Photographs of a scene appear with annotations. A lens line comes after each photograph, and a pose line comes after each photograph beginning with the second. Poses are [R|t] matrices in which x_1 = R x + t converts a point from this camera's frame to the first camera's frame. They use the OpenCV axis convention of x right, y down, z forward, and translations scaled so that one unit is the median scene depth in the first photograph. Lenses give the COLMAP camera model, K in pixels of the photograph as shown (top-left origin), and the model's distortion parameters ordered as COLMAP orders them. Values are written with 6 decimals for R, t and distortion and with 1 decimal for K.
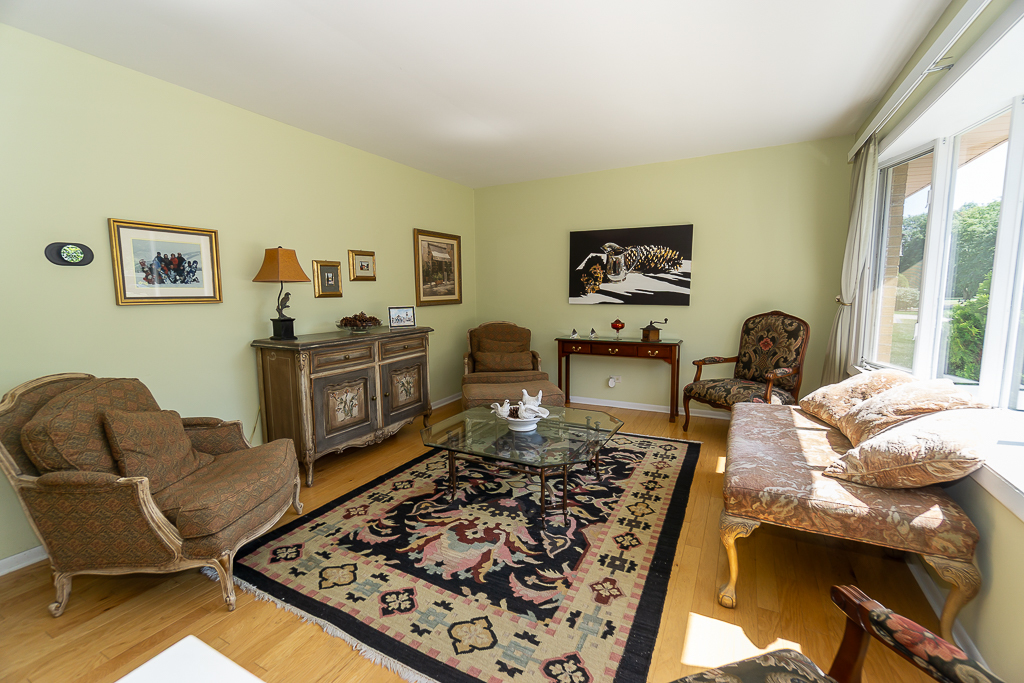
lens RADIAL K [[436.4, 0, 498.8], [0, 436.4, 341.9], [0, 0, 1]] dist [-0.001959, -0.000029]
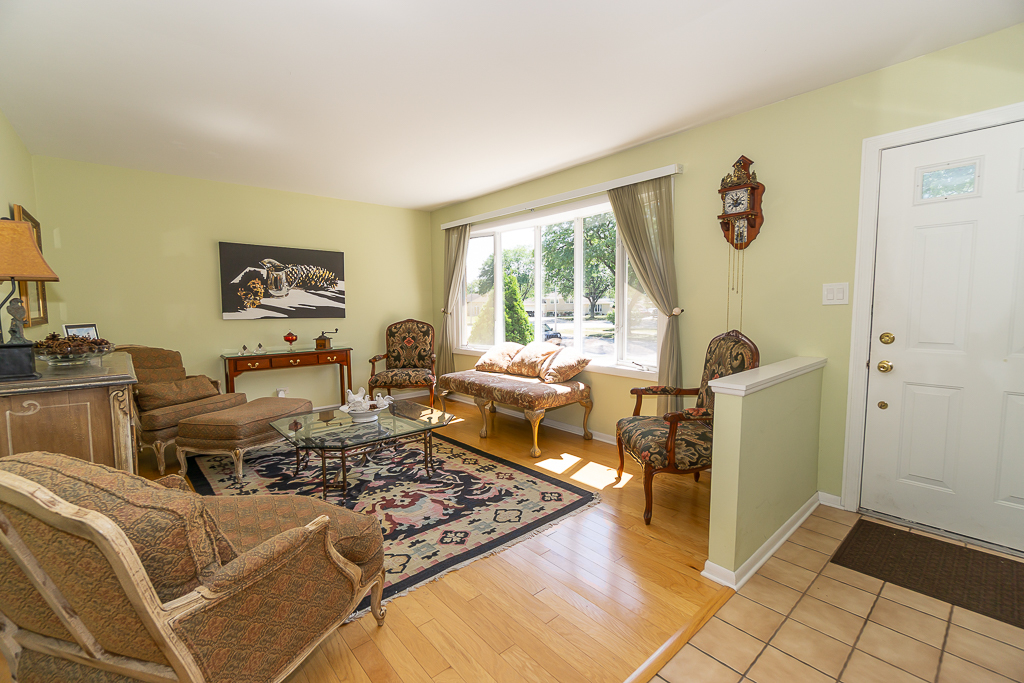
lens RADIAL K [[448.0, 0, 501.1], [0, 448.0, 340.9], [0, 0, 1]] dist [-0.002495, 0.000452]
pose [[0.361345, -0.063815, 0.930246, -0.885034], [0.115120, 0.993076, 0.023408, 0.003694], [-0.925298, 0.098631, 0.366189, 0.213604]]
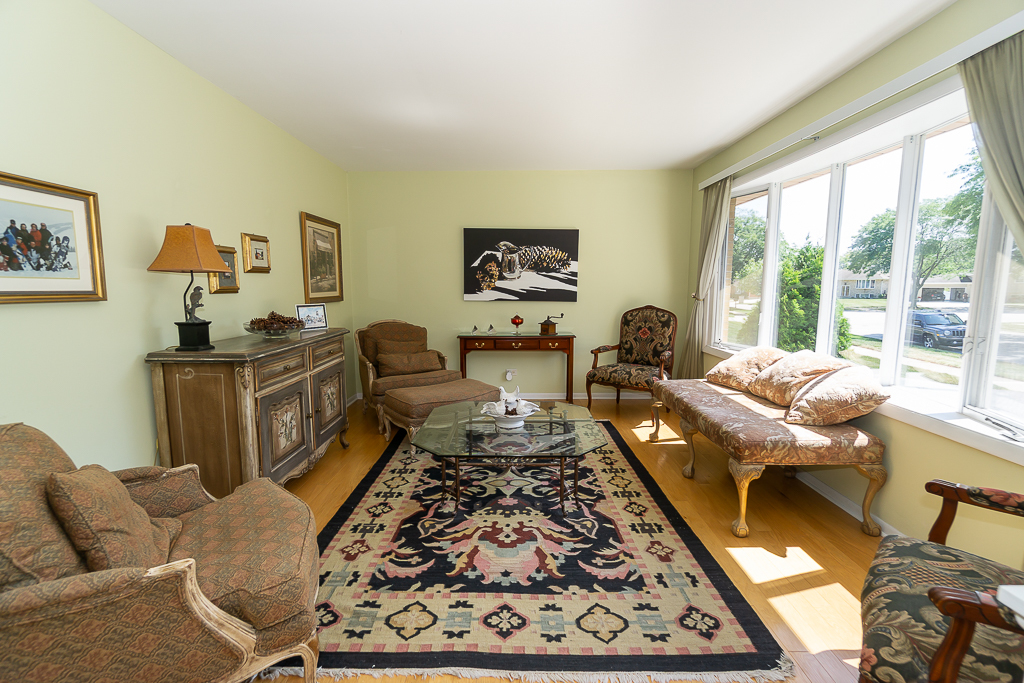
lens RADIAL K [[448.0, 0, 501.1], [0, 448.0, 340.9], [0, 0, 1]] dist [-0.002495, 0.000452]
pose [[0.886235, -0.045746, 0.460971, -0.419157], [0.045199, 0.998903, 0.012233, -0.007473], [-0.461025, 0.009995, 0.887331, 0.098268]]
